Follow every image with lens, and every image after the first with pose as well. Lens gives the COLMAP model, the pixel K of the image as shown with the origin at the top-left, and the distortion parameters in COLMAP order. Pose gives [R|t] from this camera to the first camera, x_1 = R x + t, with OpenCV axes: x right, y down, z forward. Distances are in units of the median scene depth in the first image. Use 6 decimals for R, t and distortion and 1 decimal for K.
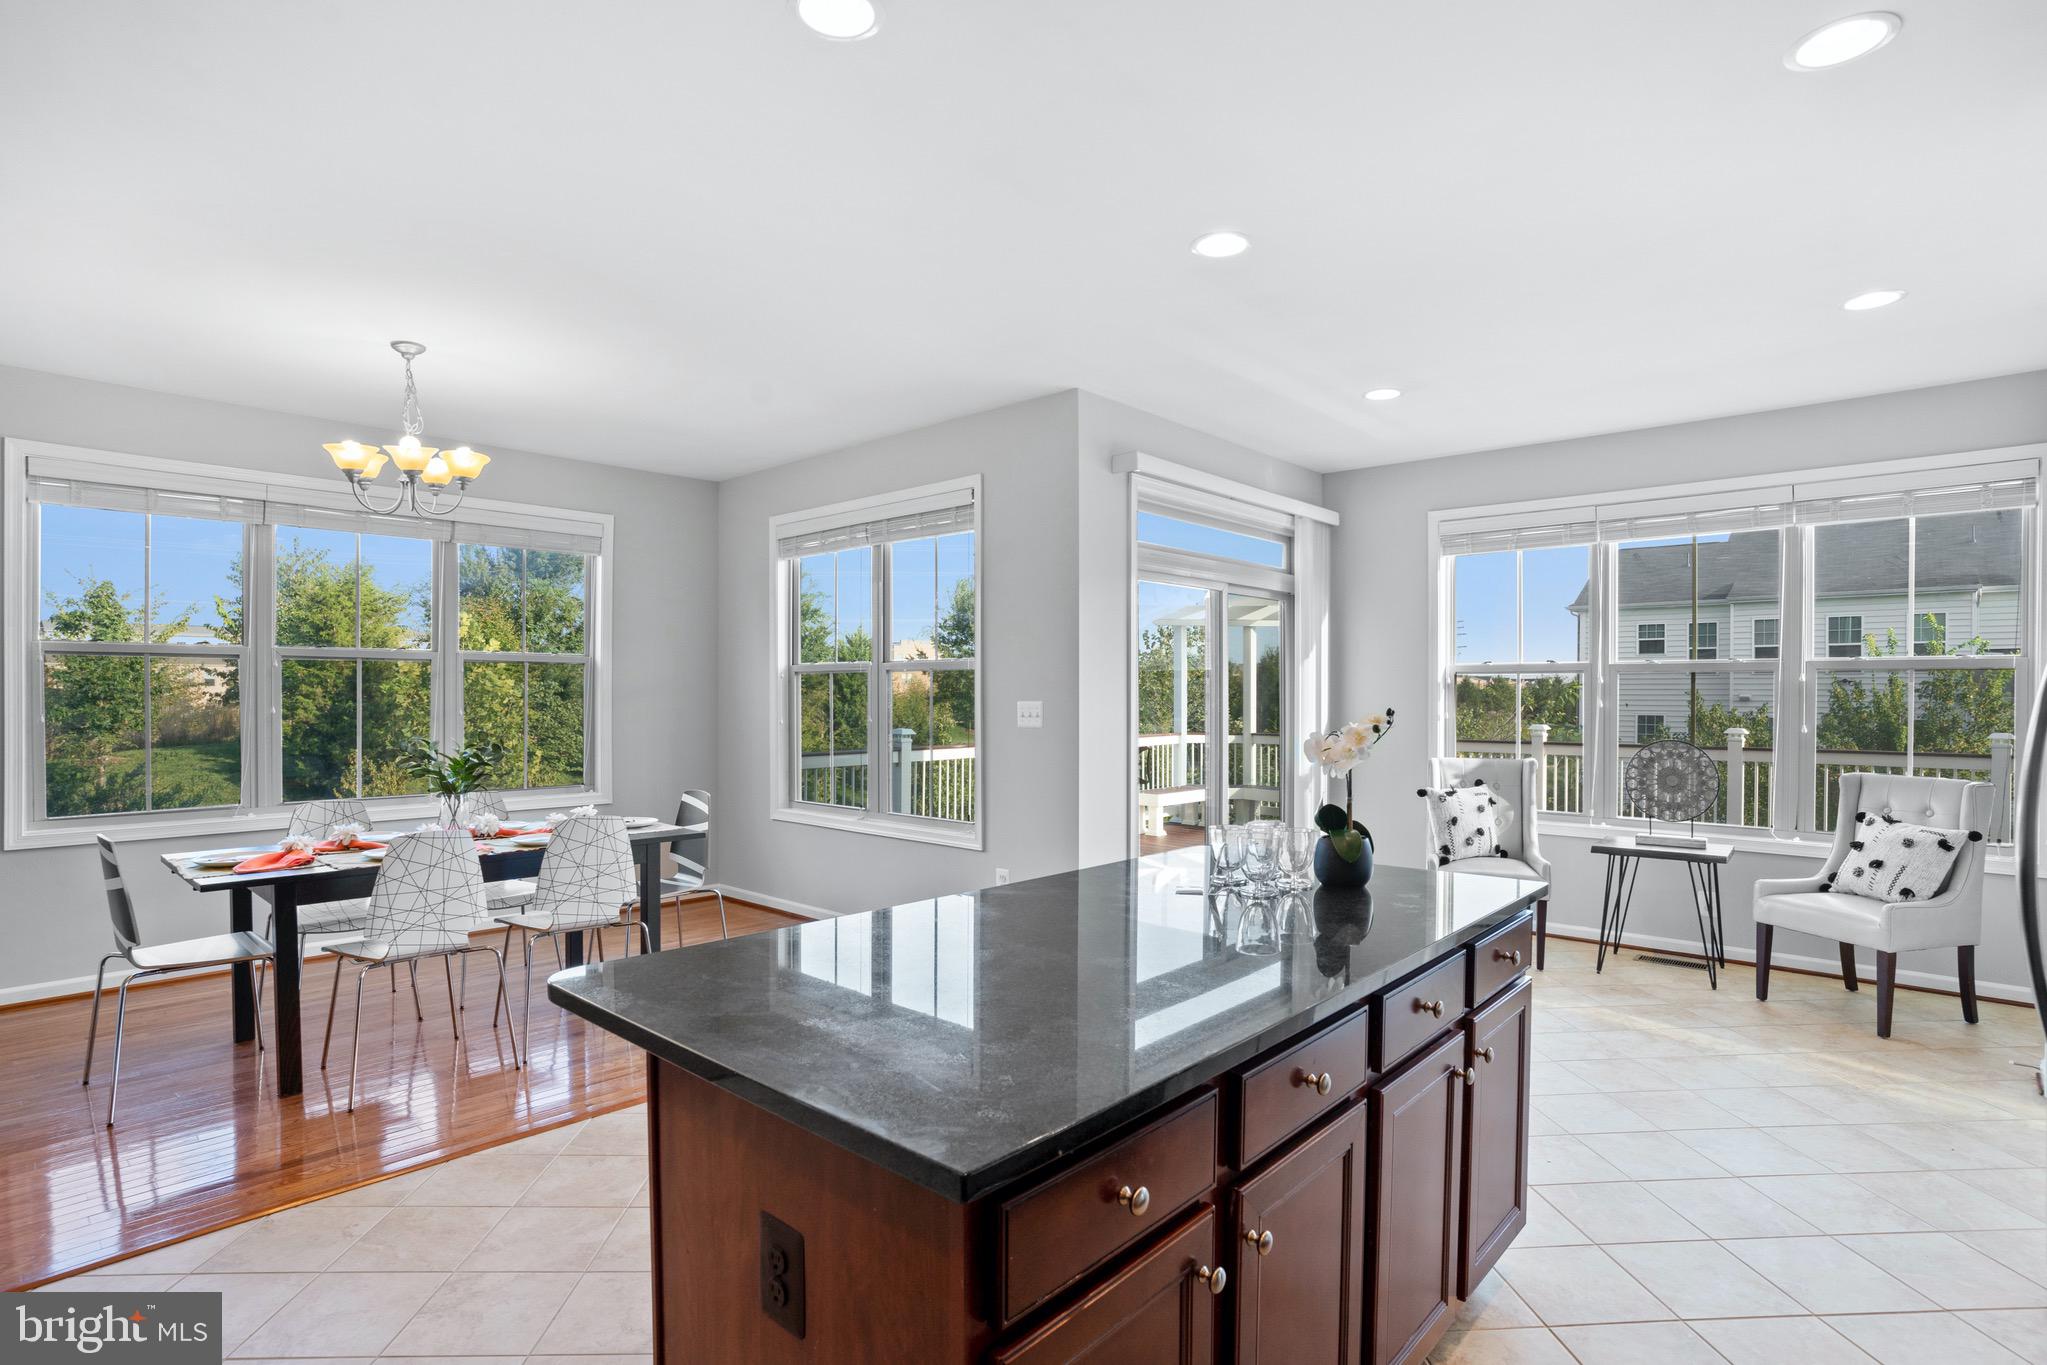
lens RADIAL K [[1031.2, 0, 1027.8], [0, 1031.2, 674.4], [0, 0, 1]] dist [-0.090891, 0.045502]
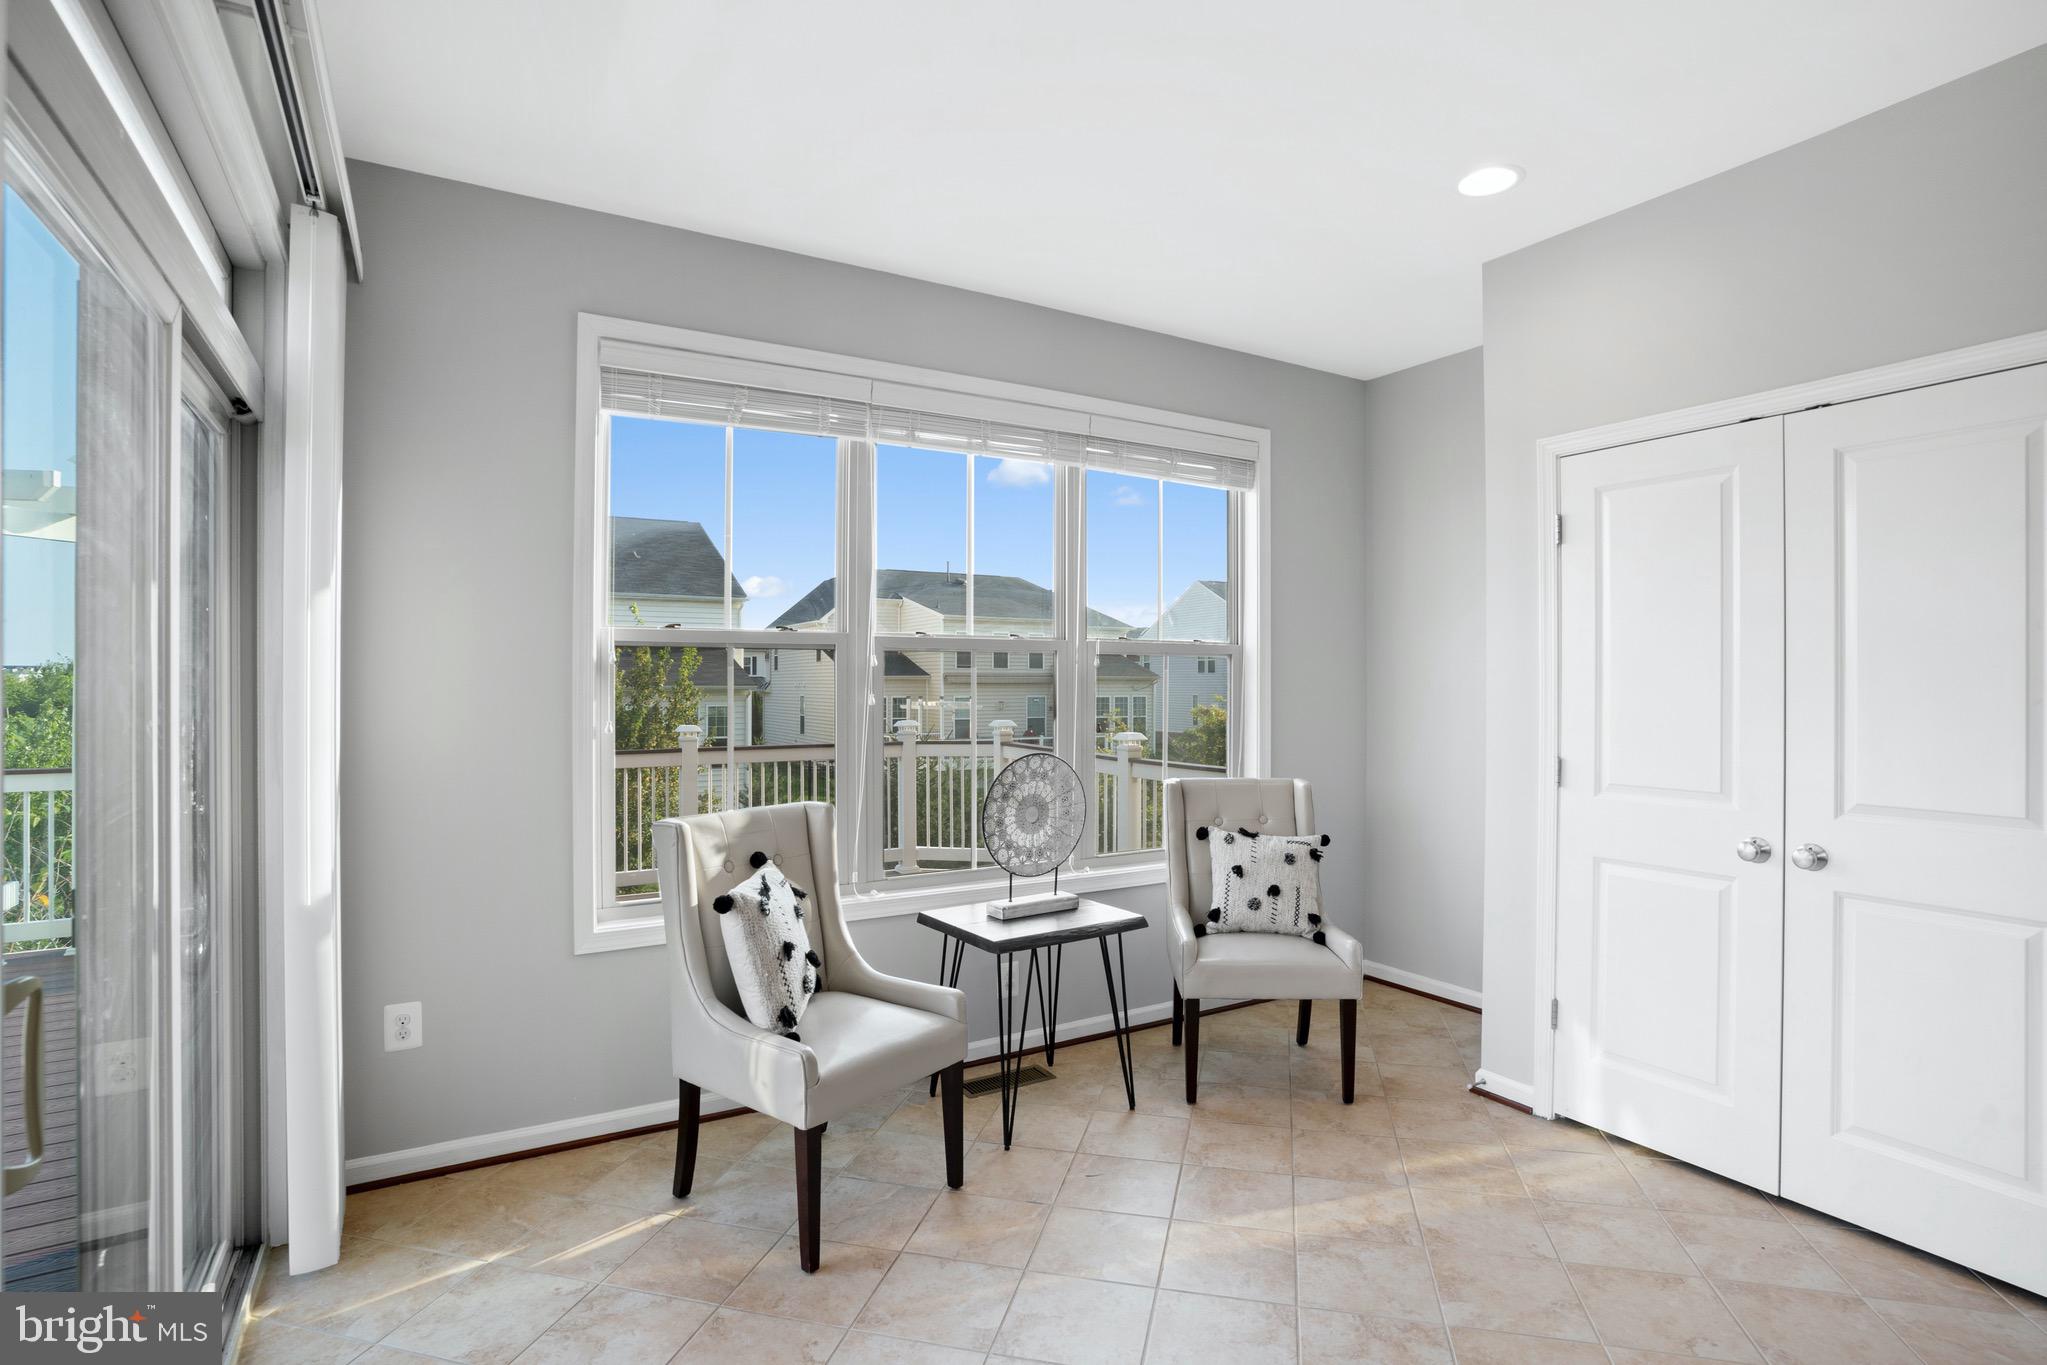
lens RADIAL K [[1031.2, 0, 1027.8], [0, 1031.2, 674.4], [0, 0, 1]] dist [-0.090891, 0.045502]
pose [[0.292519, 0.003941, 0.956252, -0.006395], [-0.014229, 0.999899, 0.000231, 0.012849], [-0.956154, -0.013674, 0.292545, 0.754178]]
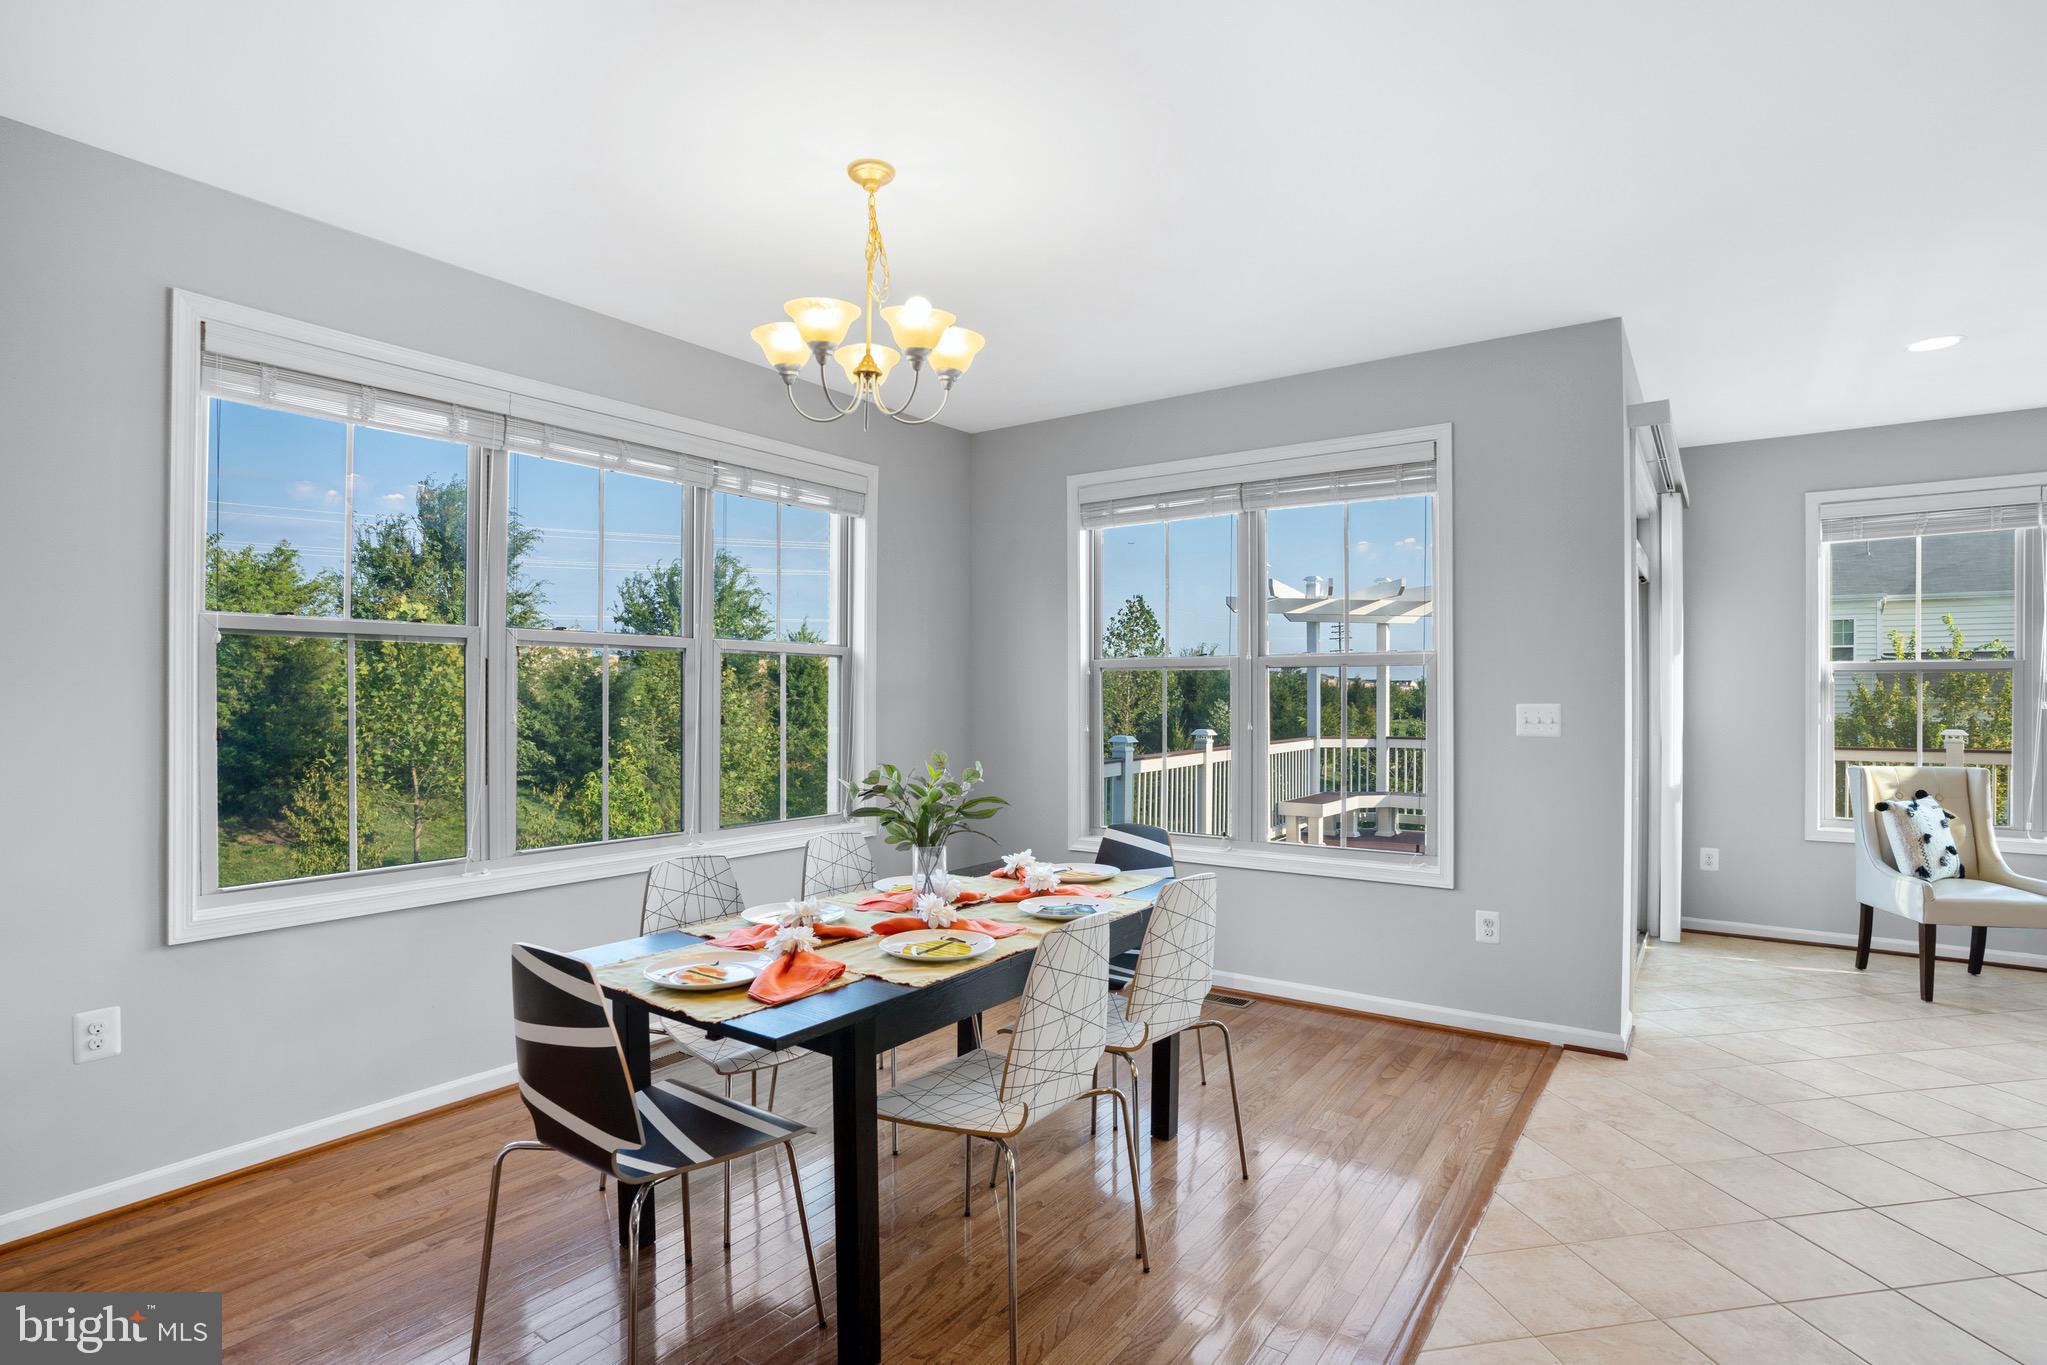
lens RADIAL K [[1012.2, 0, 1032.1], [0, 1012.2, 694.6], [0, 0, 1]] dist [-0.084744, 0.041826]
pose [[0.992889, -0.000948, 0.119041, -0.456259], [-0.001315, 0.999820, 0.018926, 0.004145], [-0.119037, -0.018948, 0.992709, 0.255660]]
